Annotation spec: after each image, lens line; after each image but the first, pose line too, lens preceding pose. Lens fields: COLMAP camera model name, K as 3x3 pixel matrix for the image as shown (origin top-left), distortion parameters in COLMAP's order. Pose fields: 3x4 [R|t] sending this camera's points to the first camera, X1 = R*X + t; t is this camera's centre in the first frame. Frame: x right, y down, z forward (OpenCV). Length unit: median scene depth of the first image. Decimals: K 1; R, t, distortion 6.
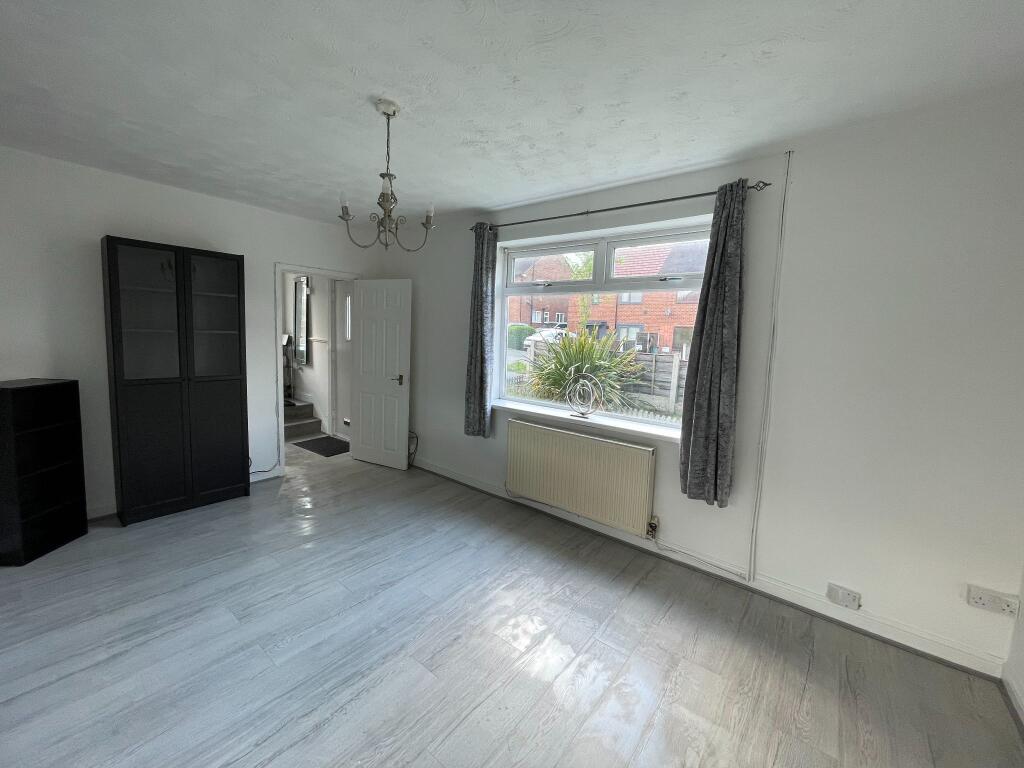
lens RADIAL K [[413.5, 0, 511.2], [0, 413.5, 374.5], [0, 0, 1]] dist [-0.001977, -0.000094]
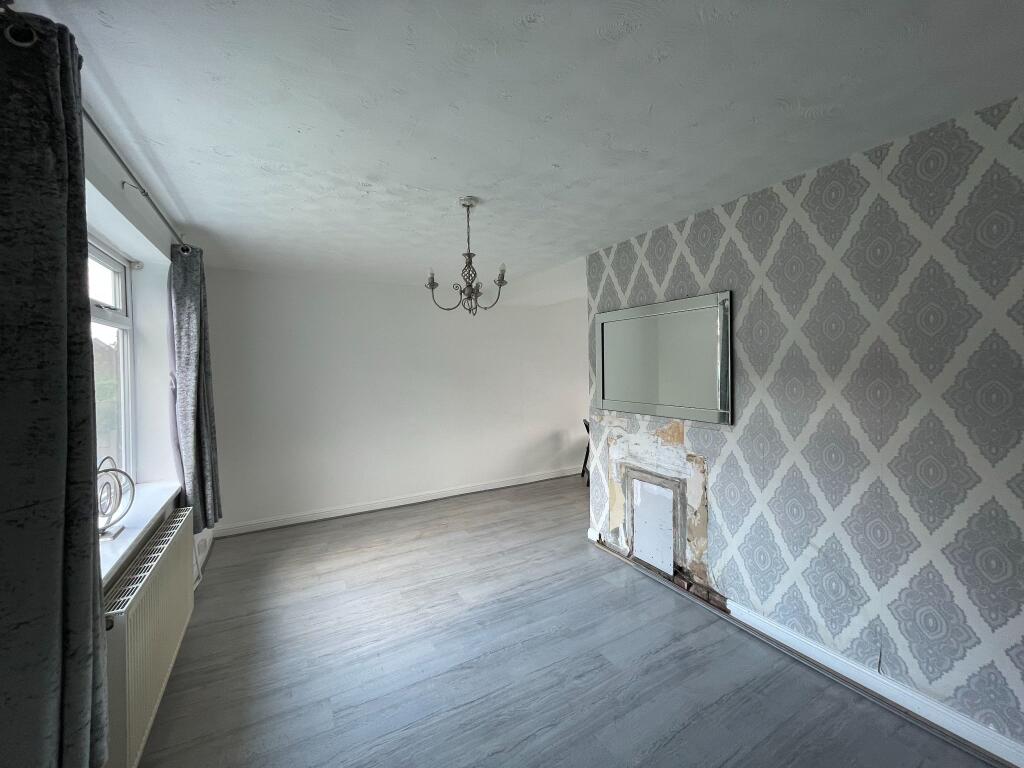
lens RADIAL K [[413.5, 0, 511.2], [0, 413.5, 374.5], [0, 0, 1]] dist [-0.001977, -0.000094]
pose [[-0.928955, -0.032253, 0.368786, -0.779657], [0.013986, 0.992429, 0.122024, -0.249028], [-0.369929, 0.118513, -0.921470, 1.905366]]
